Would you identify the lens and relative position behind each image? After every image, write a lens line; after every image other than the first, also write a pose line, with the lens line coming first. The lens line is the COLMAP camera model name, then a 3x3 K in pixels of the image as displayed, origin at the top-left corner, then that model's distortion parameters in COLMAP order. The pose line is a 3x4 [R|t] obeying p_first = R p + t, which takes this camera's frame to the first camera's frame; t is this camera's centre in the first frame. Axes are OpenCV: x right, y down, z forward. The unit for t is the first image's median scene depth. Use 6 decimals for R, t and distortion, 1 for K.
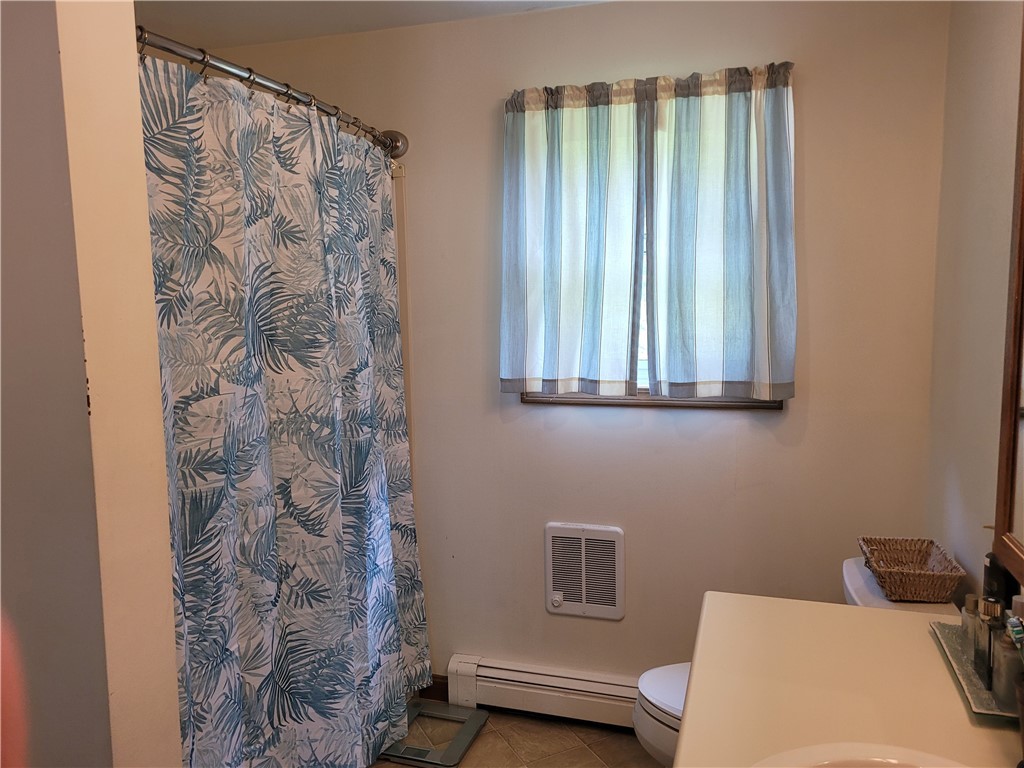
lens RADIAL K [[766.4, 0, 518.7], [0, 766.4, 377.7], [0, 0, 1]] dist [0.062138, -0.052410]
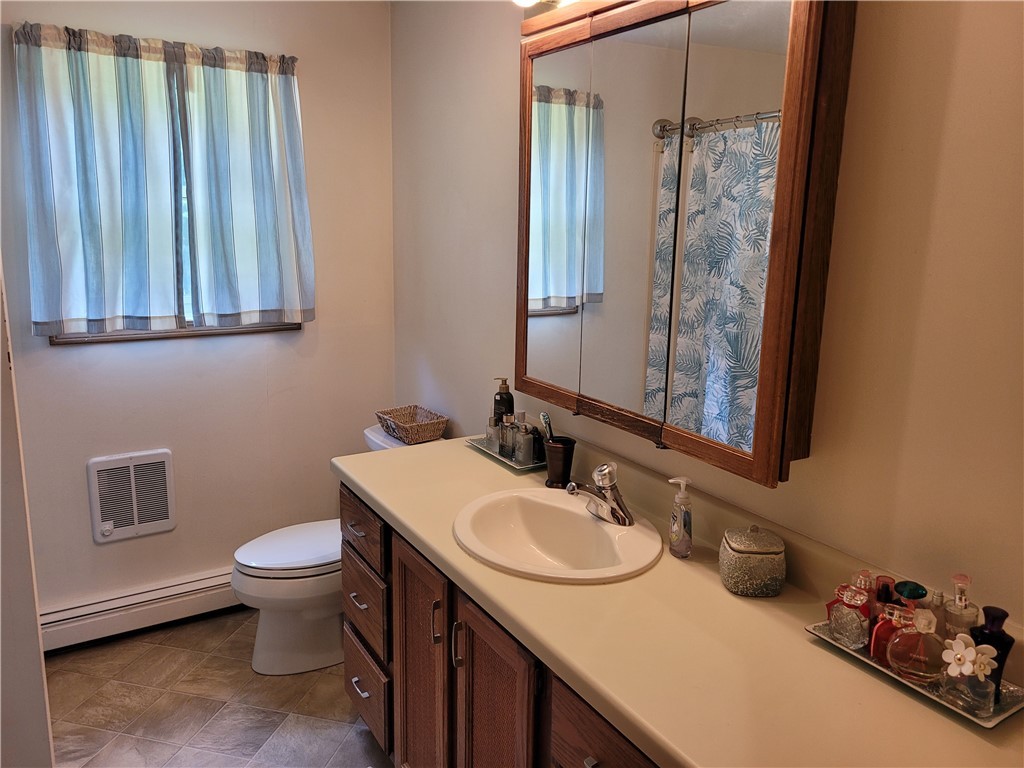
lens RADIAL K [[766.4, 0, 518.7], [0, 766.4, 377.7], [0, 0, 1]] dist [0.062138, -0.052410]
pose [[0.648154, -0.130411, 0.750259, -0.405118], [0.055748, 0.990709, 0.124045, -0.018667], [-0.759466, -0.038575, 0.649403, -0.120430]]
